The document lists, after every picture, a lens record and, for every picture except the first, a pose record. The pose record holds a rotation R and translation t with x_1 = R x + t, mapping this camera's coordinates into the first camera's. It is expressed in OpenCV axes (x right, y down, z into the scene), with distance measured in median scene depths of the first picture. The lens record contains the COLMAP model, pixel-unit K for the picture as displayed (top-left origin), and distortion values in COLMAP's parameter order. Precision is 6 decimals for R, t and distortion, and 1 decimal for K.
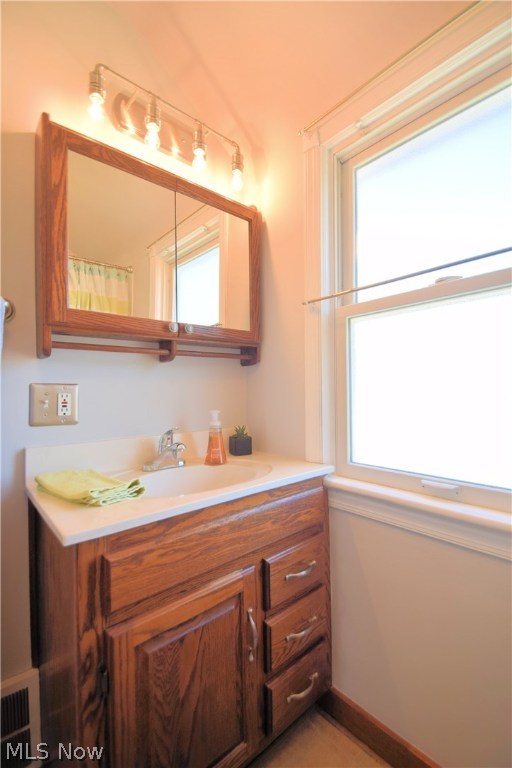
lens RADIAL K [[337.0, 0, 256.0], [0, 337.0, 384.0], [0, 0, 1]] dist [0.012894, -0.015991]
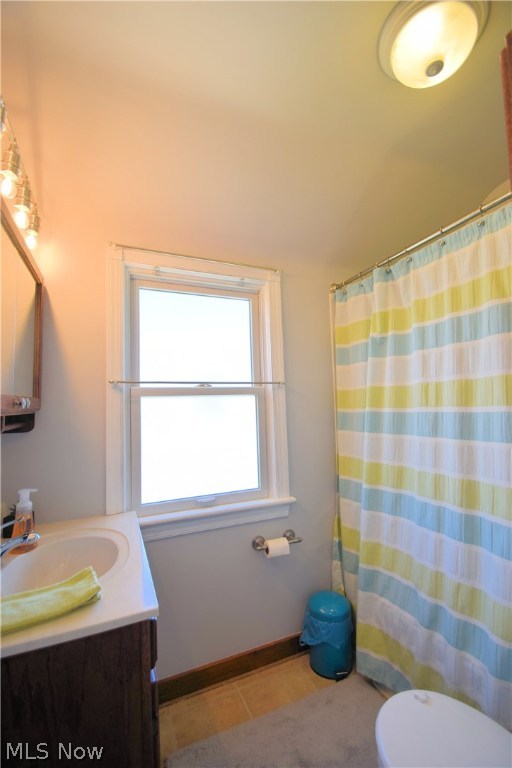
lens RADIAL K [[337.0, 0, 256.0], [0, 337.0, 384.0], [0, 0, 1]] dist [0.012894, -0.015991]
pose [[0.305382, 0.068980, 0.949728, -0.847047], [0.018860, 0.996739, -0.078458, -0.125614], [-0.952043, 0.041871, 0.303085, 0.143394]]
